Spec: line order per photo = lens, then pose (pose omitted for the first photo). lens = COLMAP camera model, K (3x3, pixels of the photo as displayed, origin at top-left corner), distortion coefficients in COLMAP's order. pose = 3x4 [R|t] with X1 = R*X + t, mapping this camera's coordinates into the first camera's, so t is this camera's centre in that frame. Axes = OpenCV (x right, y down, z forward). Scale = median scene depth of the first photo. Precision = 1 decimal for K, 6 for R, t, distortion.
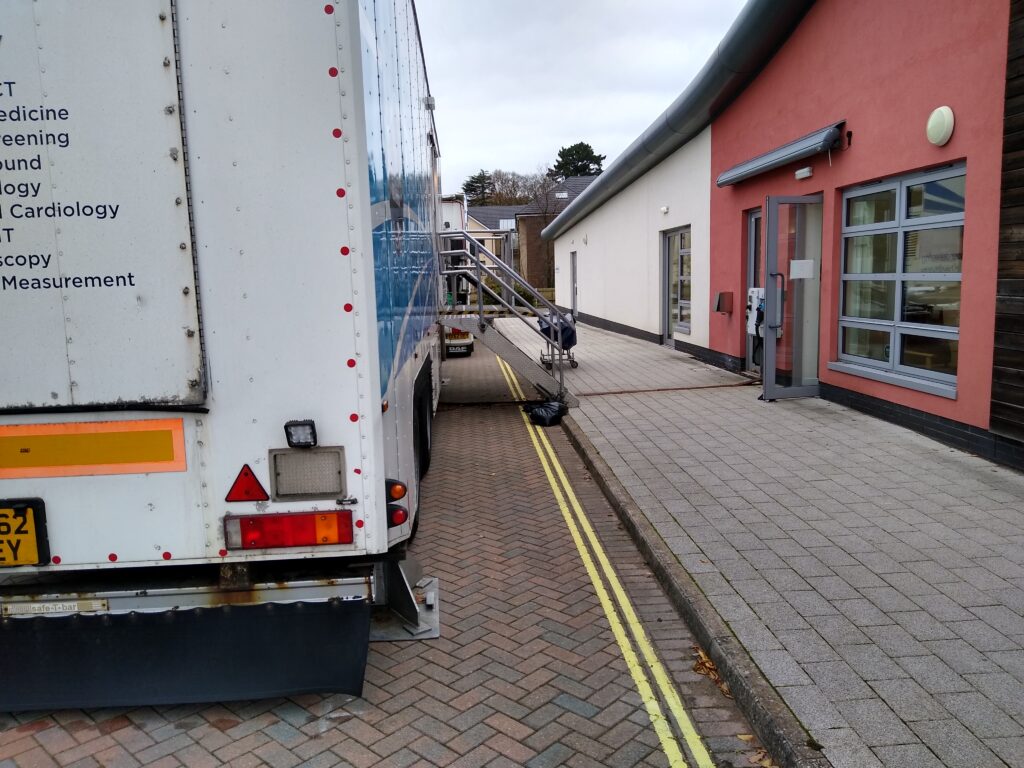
lens RADIAL K [[783.0, 0, 512.0], [0, 783.0, 384.0], [0, 0, 1]] dist [0.092450, -0.142255]
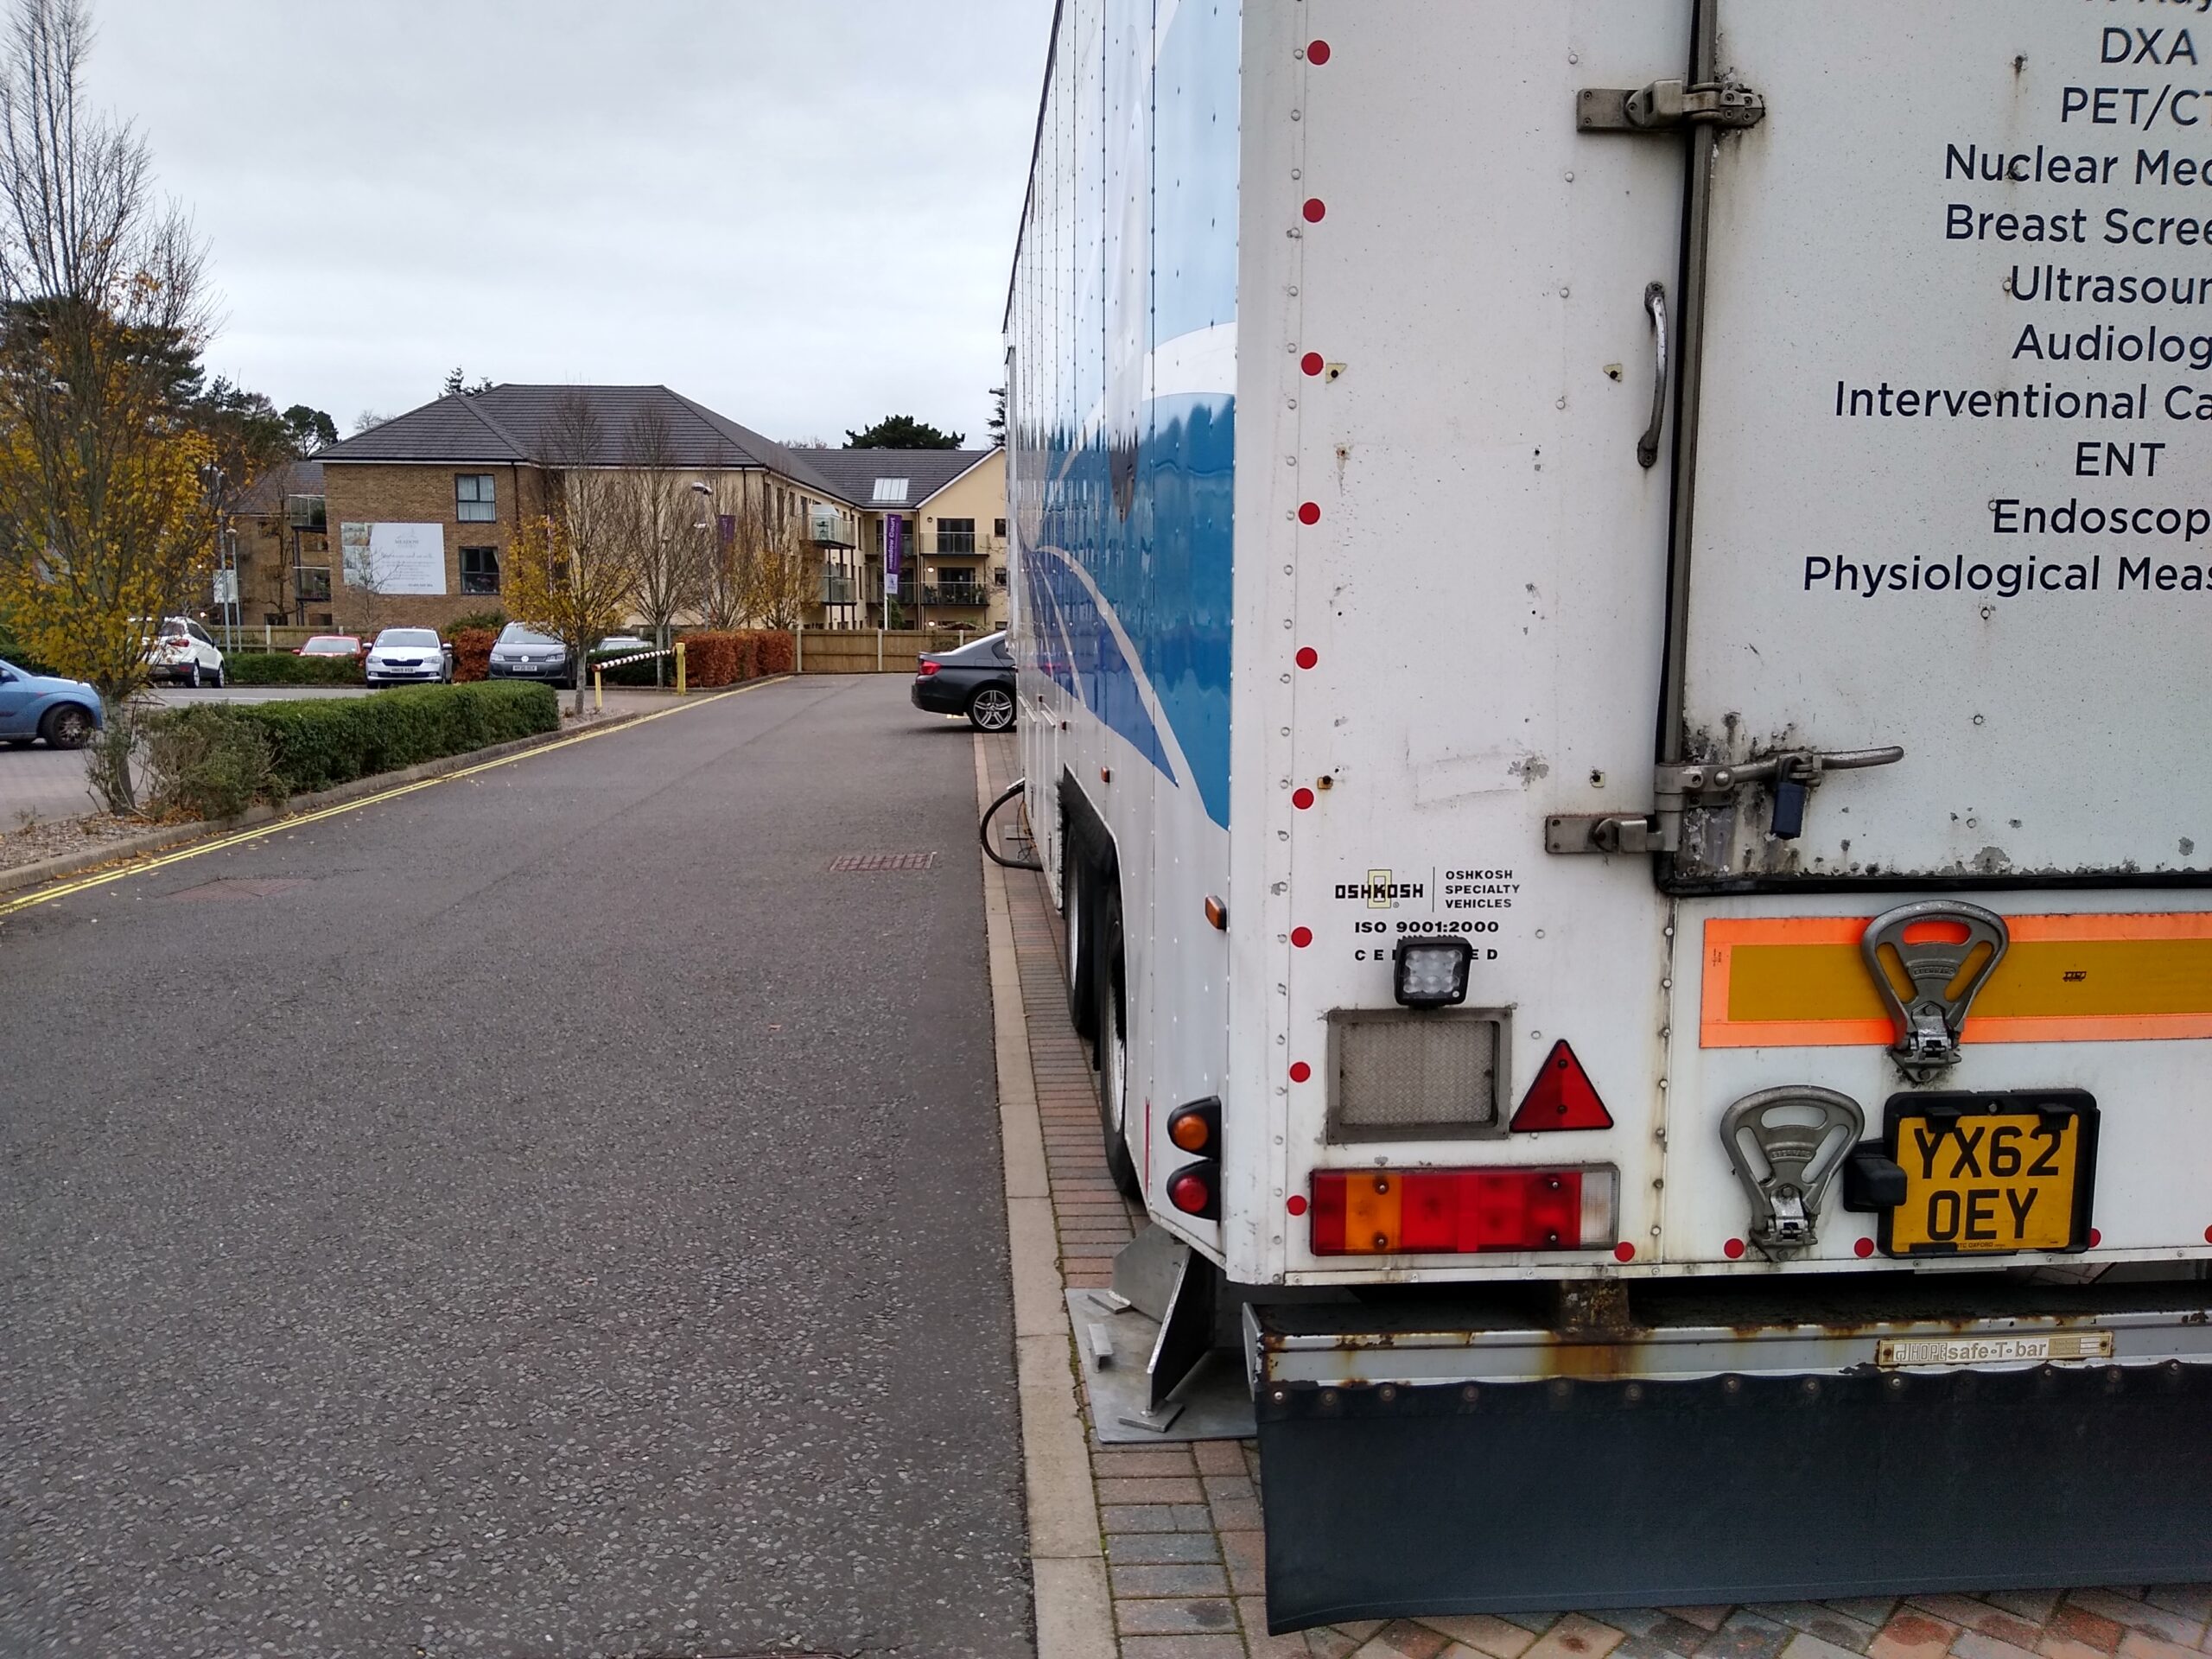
lens RADIAL K [[1673.7, 0, 1106.0], [0, 1673.7, 829.5], [0, 0, 1]] dist [0.098238, -0.145020]
pose [[0.999312, 0.028763, 0.023403, -1.081450], [-0.028687, 0.999582, -0.003579, 0.023112], [-0.023496, 0.002905, 0.999720, 0.110132]]
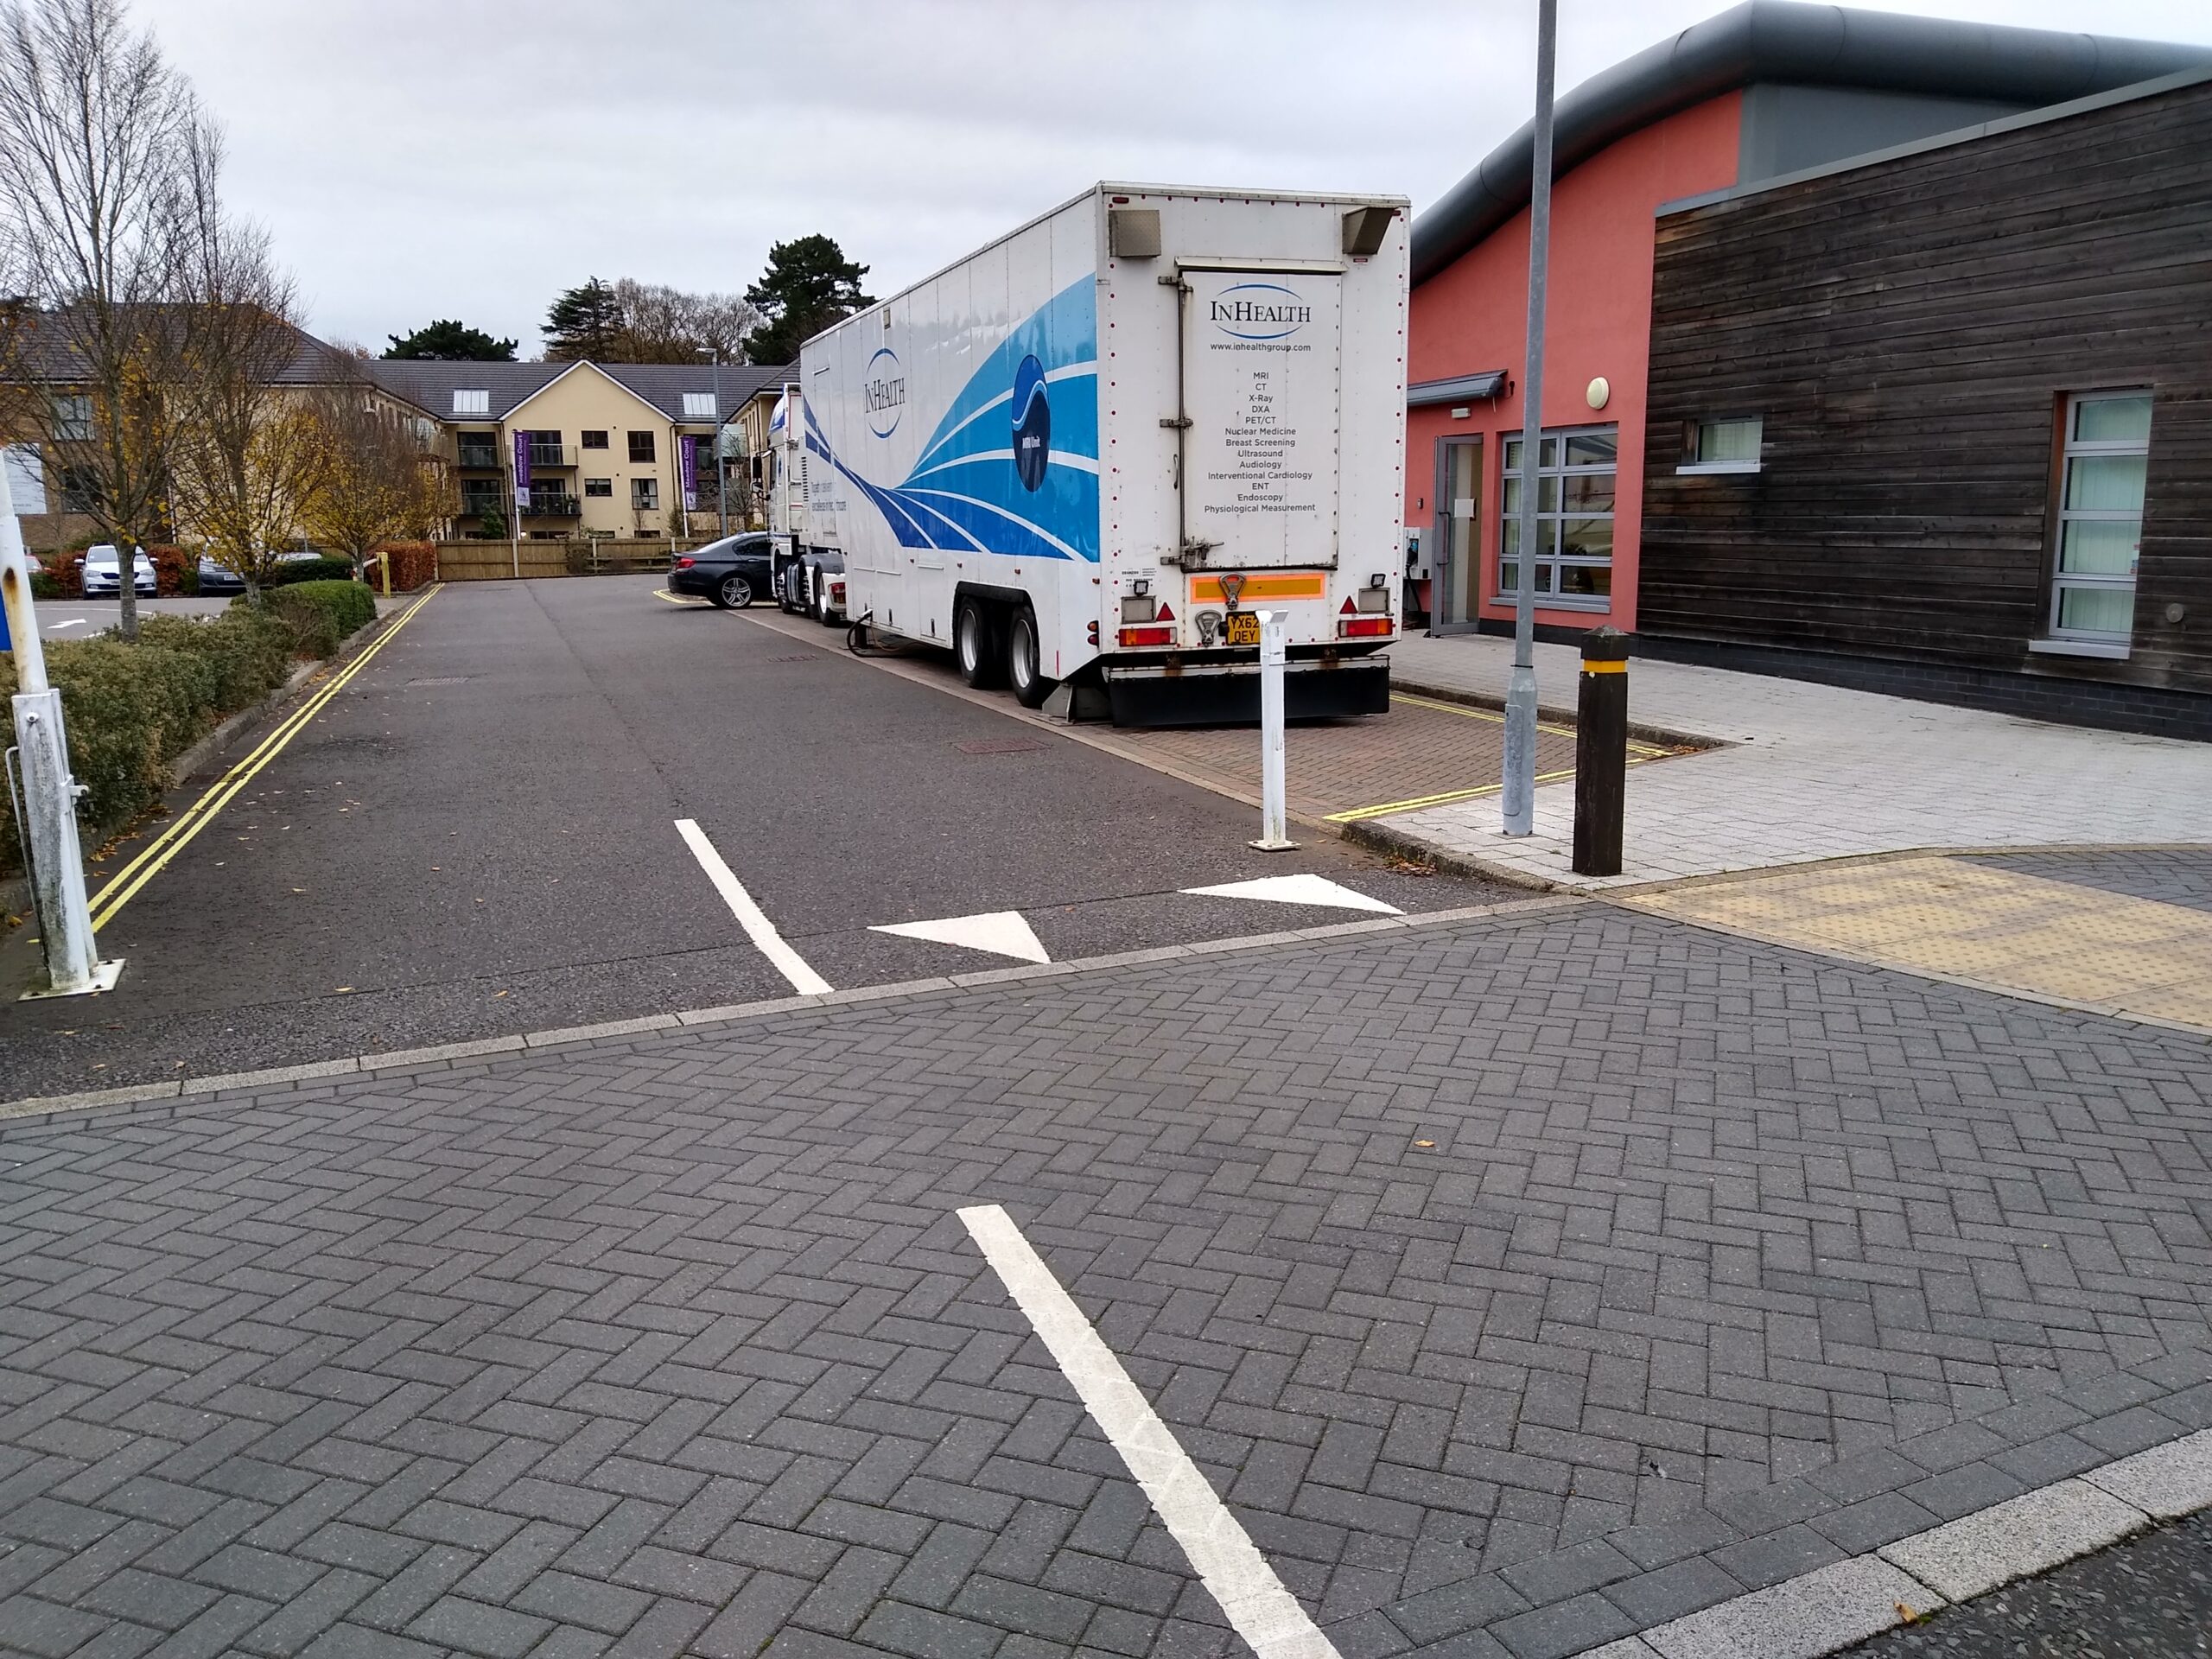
lens RADIAL K [[1691.5, 0, 1106.0], [0, 1691.5, 829.5], [0, 0, 1]] dist [0.092450, -0.142255]
pose [[0.960531, -0.034565, 0.276017, -2.164706], [0.022169, 0.998606, 0.047902, 0.477598], [-0.277288, -0.039893, 0.959958, -3.110249]]
